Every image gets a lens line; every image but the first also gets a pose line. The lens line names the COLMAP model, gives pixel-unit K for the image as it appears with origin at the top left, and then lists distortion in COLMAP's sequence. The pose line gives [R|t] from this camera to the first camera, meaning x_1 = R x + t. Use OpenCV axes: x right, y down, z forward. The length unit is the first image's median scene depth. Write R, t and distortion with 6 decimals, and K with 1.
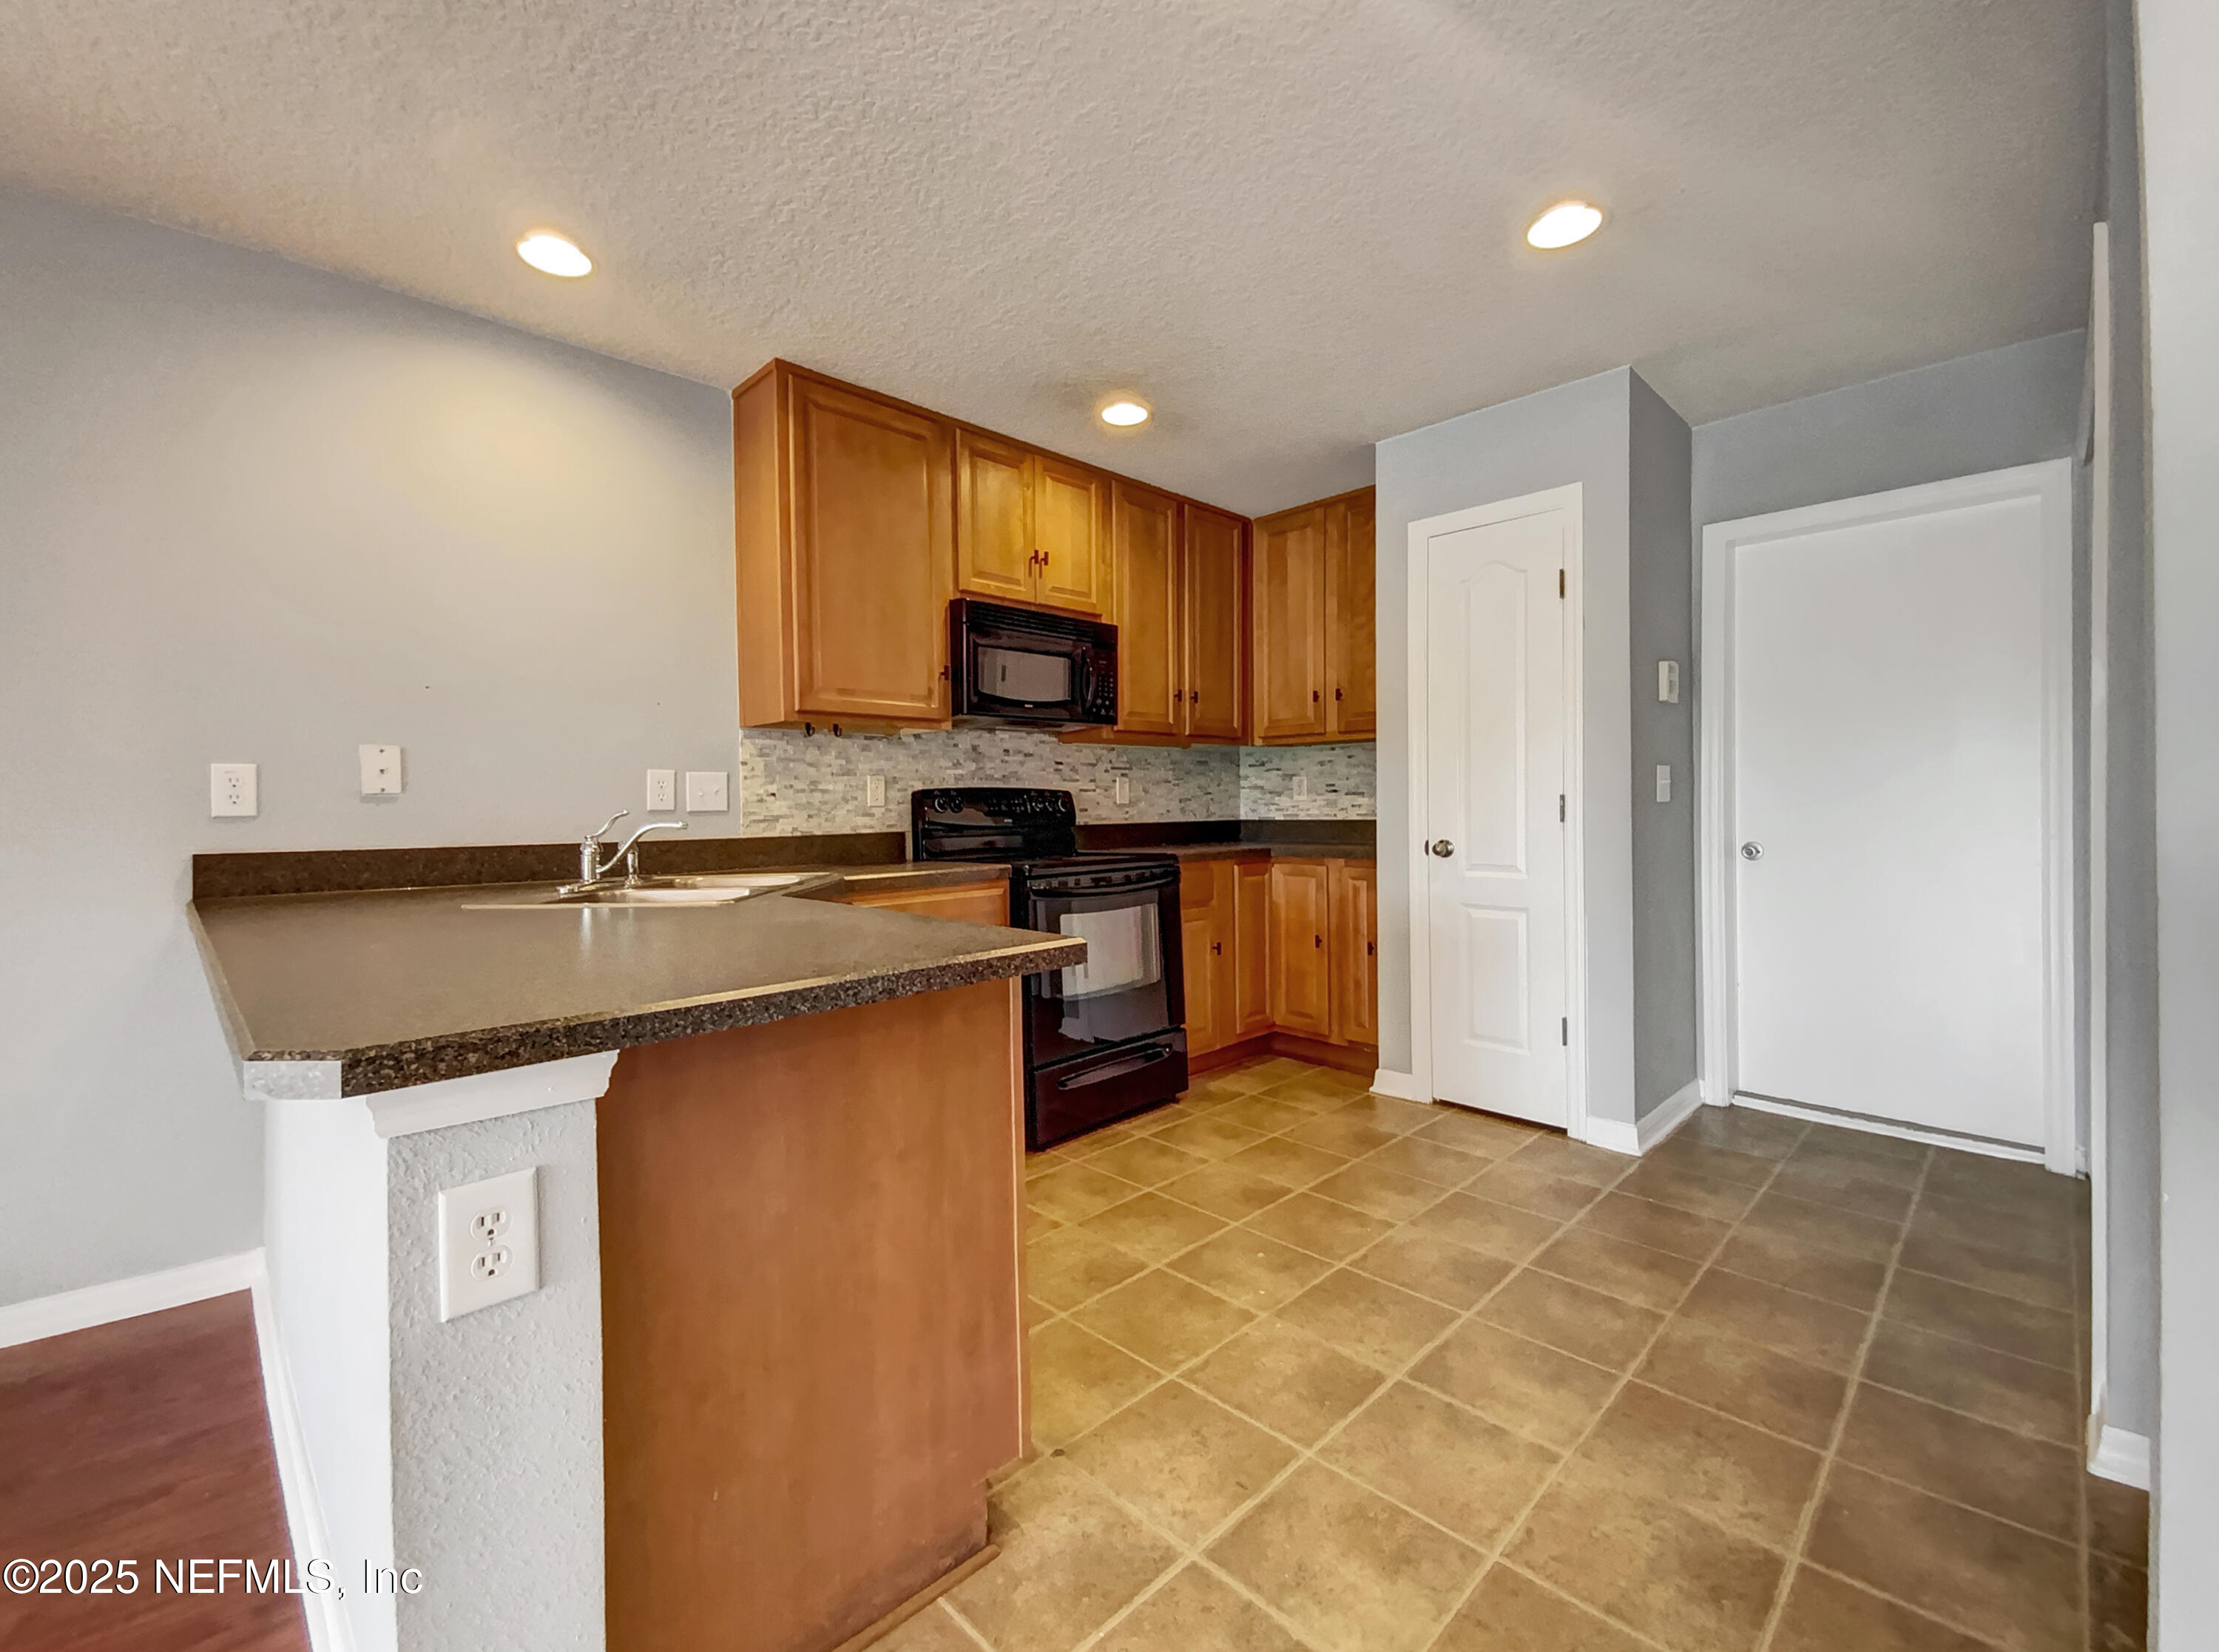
lens RADIAL K [[965.5, 0, 1028.2], [0, 965.5, 825.6], [0, 0, 1]] dist [0.013149, -0.007004]
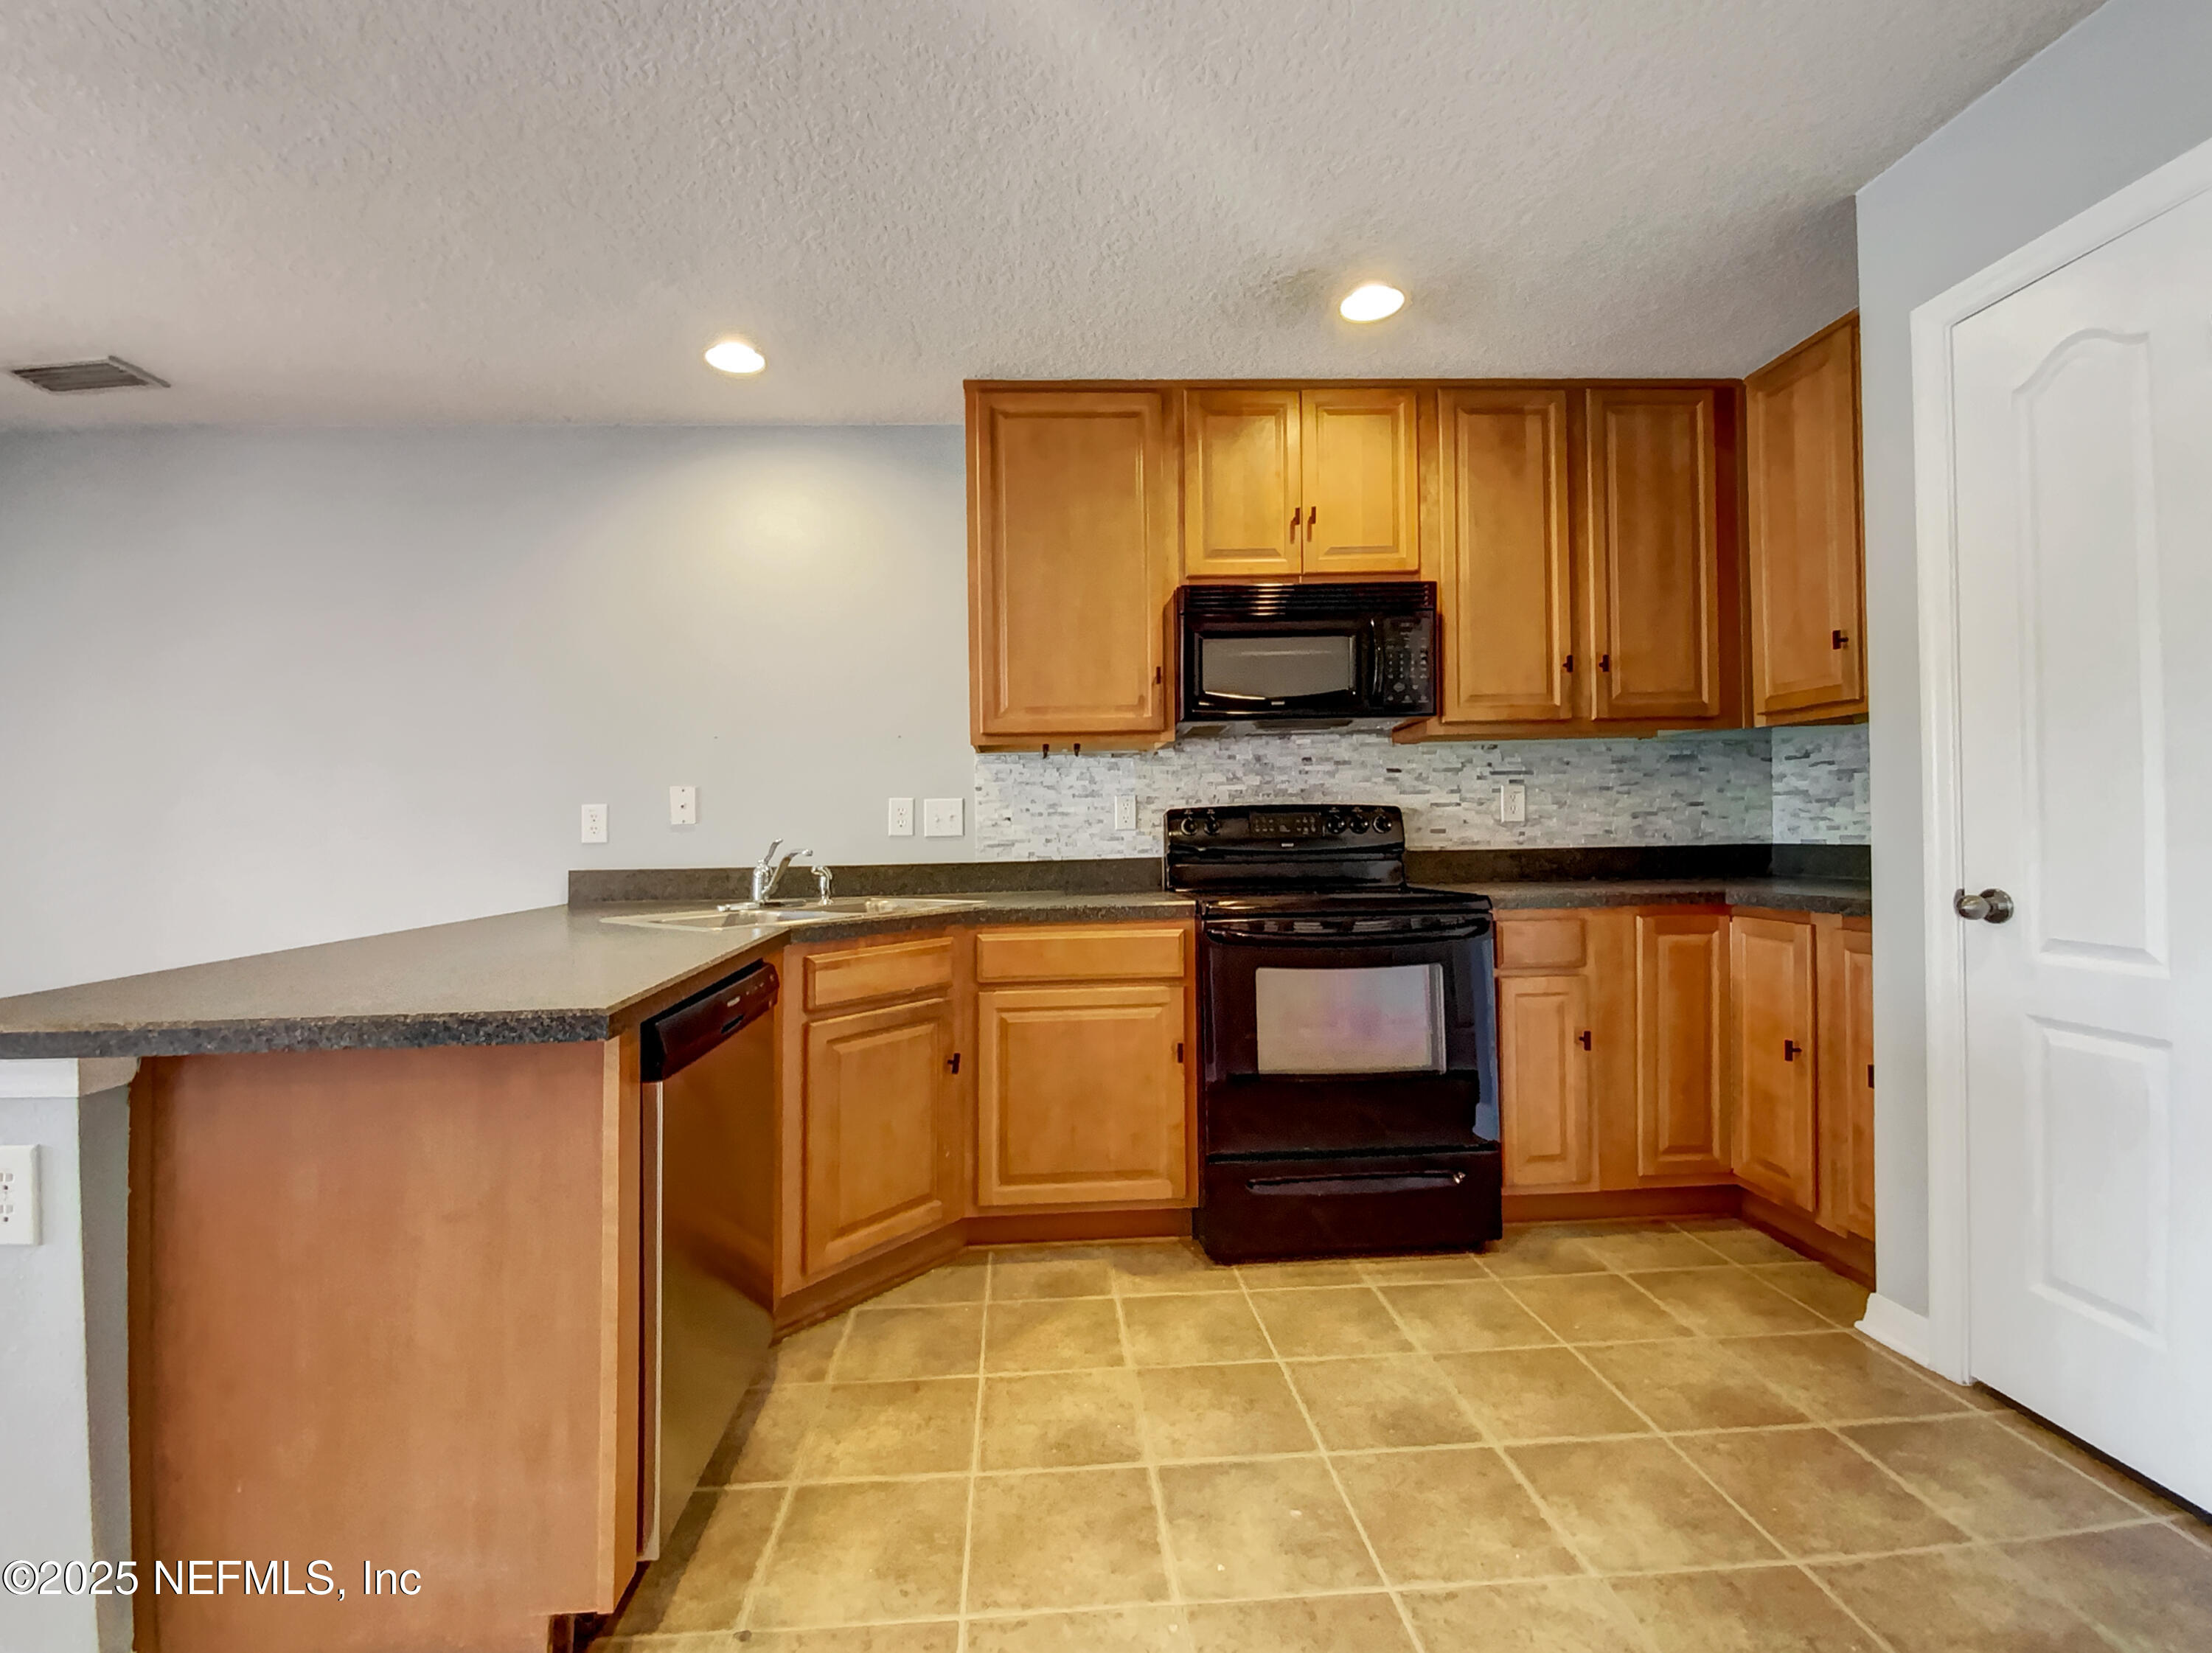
lens RADIAL K [[962.5, 0, 1027.1], [0, 962.5, 824.0], [0, 0, 1]] dist [0.013149, -0.007004]
pose [[0.758648, -0.008512, -0.651445, 0.358196], [-0.001088, 0.999897, -0.014331, -0.011893], [0.651499, 0.011581, 0.758561, 0.250476]]
